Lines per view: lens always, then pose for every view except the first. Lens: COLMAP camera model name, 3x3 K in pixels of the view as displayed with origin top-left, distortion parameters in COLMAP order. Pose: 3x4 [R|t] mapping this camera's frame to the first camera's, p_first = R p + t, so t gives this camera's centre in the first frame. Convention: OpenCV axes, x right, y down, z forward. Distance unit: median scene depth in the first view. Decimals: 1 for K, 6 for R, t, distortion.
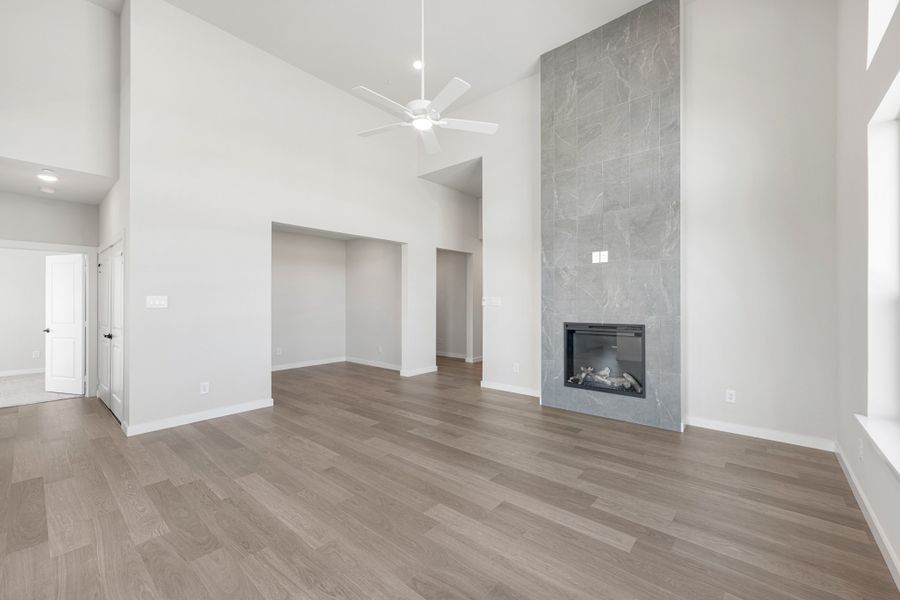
lens RADIAL K [[363.4, 0, 455.5], [0, 363.4, 299.6], [0, 0, 1]] dist [-0.000340, -0.000039]
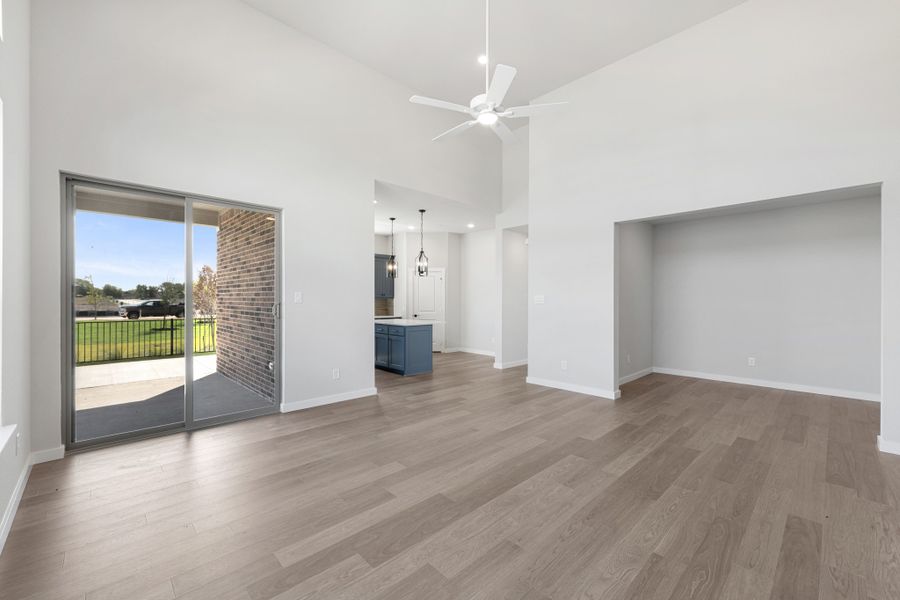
lens RADIAL K [[368.0, 0, 457.7], [0, 368.0, 299.7], [0, 0, 1]] dist [0.000206, -0.000060]
pose [[-0.087387, 0.001546, -0.996173, 0.906073], [0.001822, 0.999997, 0.001392, 0.007226], [0.996173, -0.001694, -0.087390, 1.008693]]
